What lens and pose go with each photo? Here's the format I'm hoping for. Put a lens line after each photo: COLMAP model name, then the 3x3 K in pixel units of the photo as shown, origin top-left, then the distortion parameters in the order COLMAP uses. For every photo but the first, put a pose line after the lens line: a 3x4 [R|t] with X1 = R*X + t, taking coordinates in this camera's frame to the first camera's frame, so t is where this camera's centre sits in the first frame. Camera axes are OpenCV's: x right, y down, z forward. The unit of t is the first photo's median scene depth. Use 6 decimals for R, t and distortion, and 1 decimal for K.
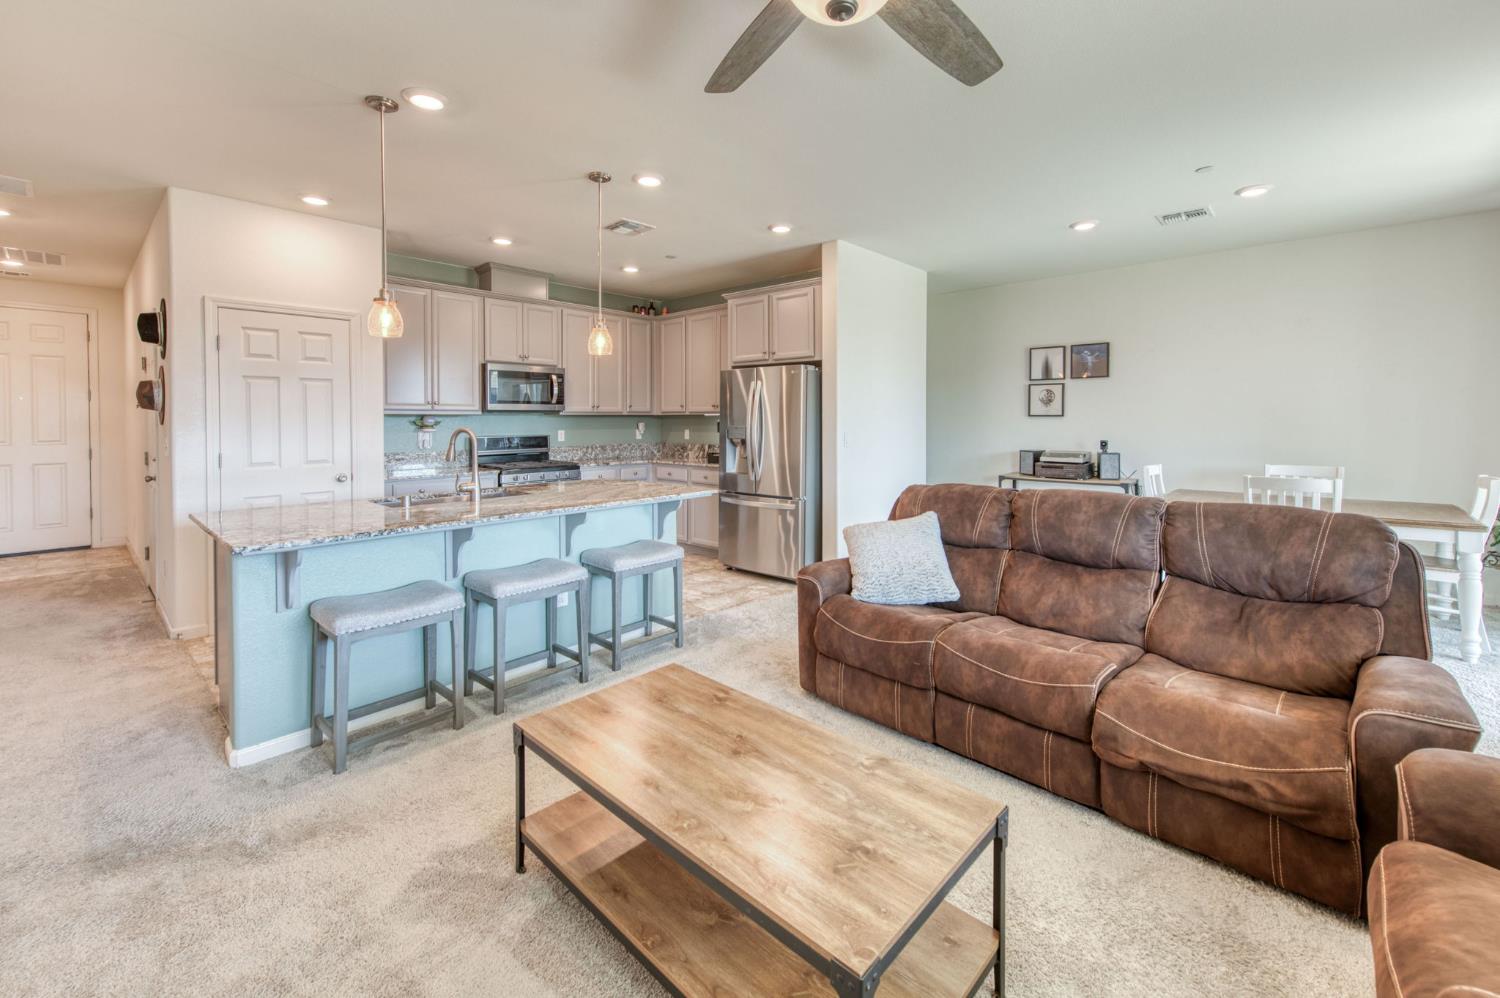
lens RADIAL K [[608.3, 0, 748.6], [0, 608.3, 428.3], [0, 0, 1]] dist [0.009352, -0.000317]
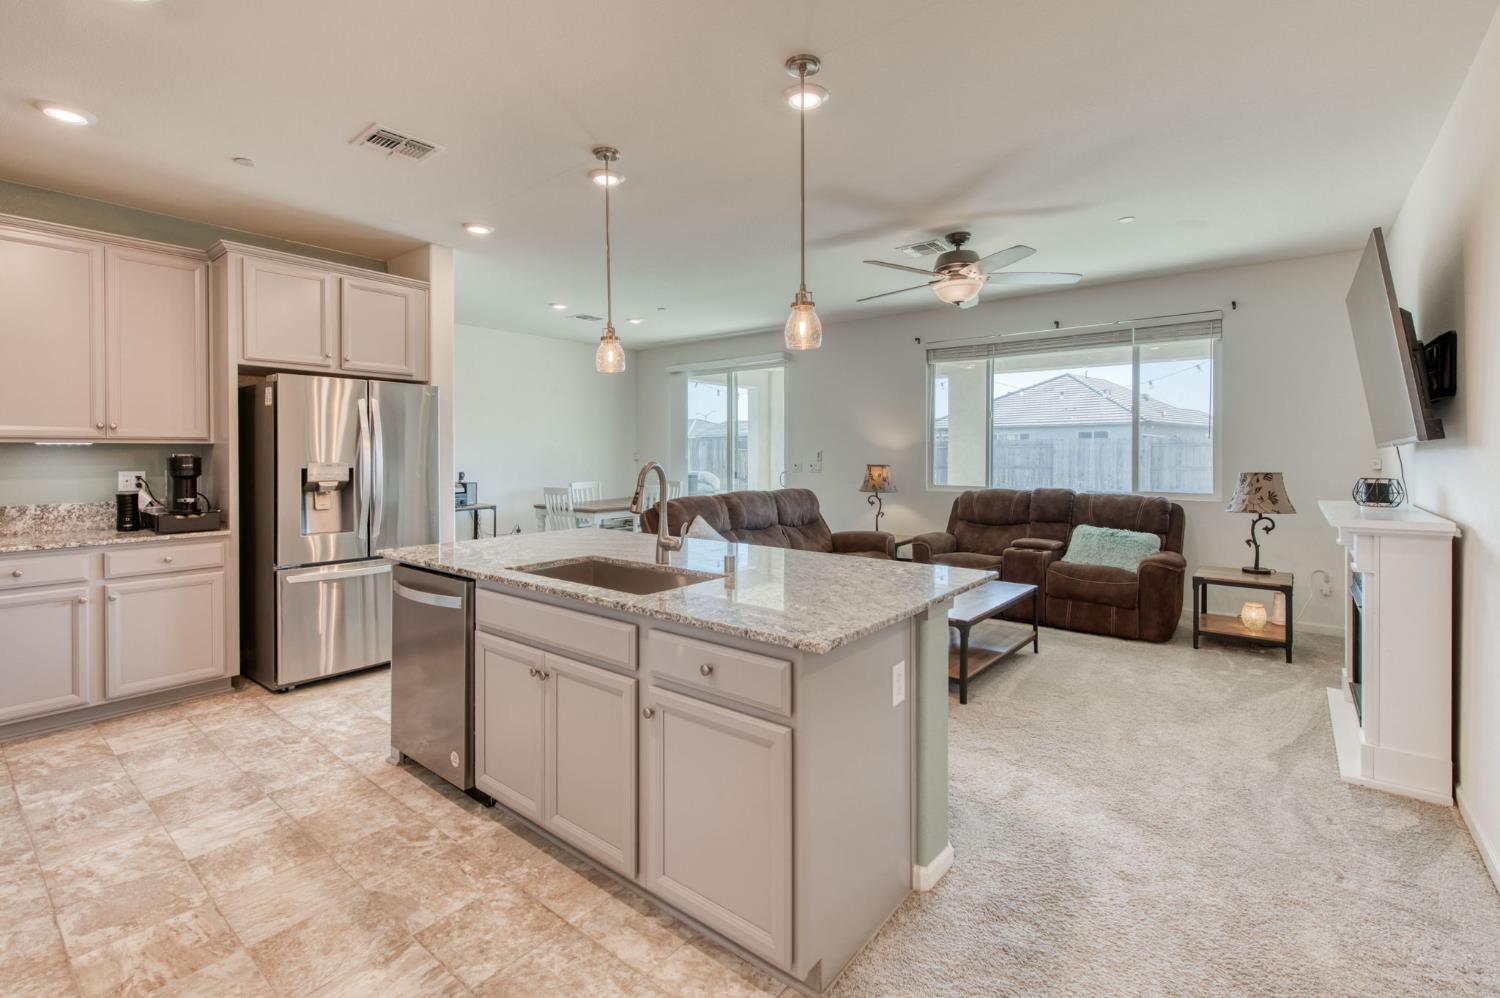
lens RADIAL K [[669.6, 0, 726.6], [0, 669.6, 456.8], [0, 0, 1]] dist [0.006229, -0.002646]
pose [[-0.037692, -0.003446, 0.999283, -0.819922], [0.016673, 0.999853, 0.004077, -0.006121], [-0.999150, 0.016815, -0.037629, 0.628468]]
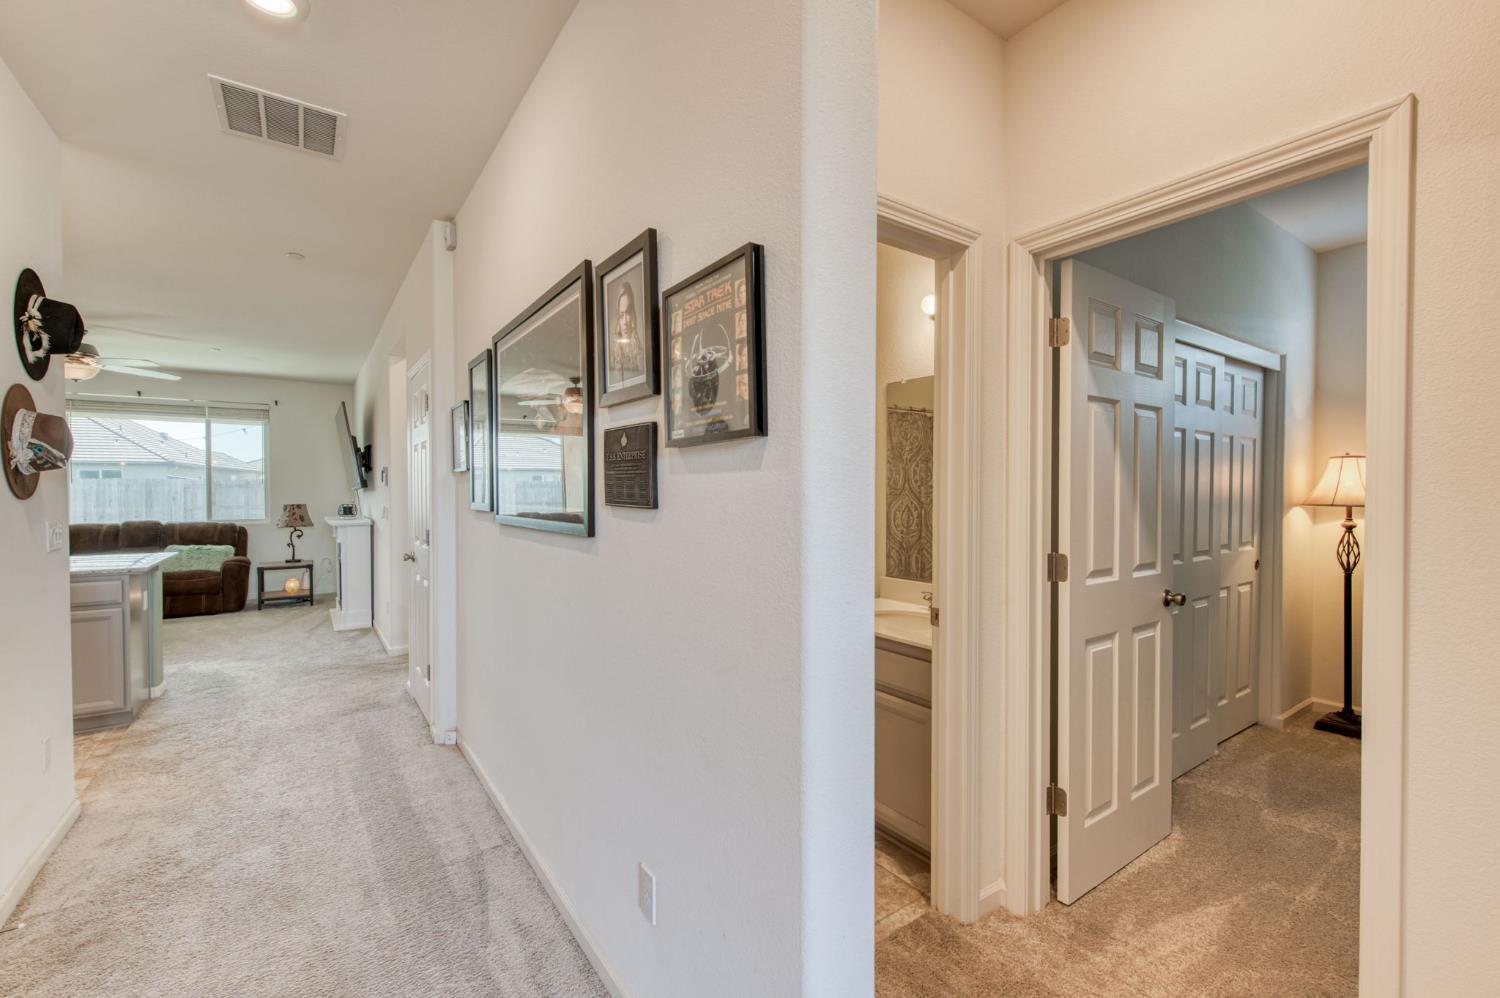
lens RADIAL K [[608.3, 0, 727.4], [0, 608.3, 499.8], [0, 0, 1]] dist [0.009352, -0.000317]
pose [[-0.973467, 0.002507, 0.228812, -1.270771], [0.008938, 0.999594, 0.027073, -0.009797], [-0.228651, 0.028399, -0.973094, 1.049146]]
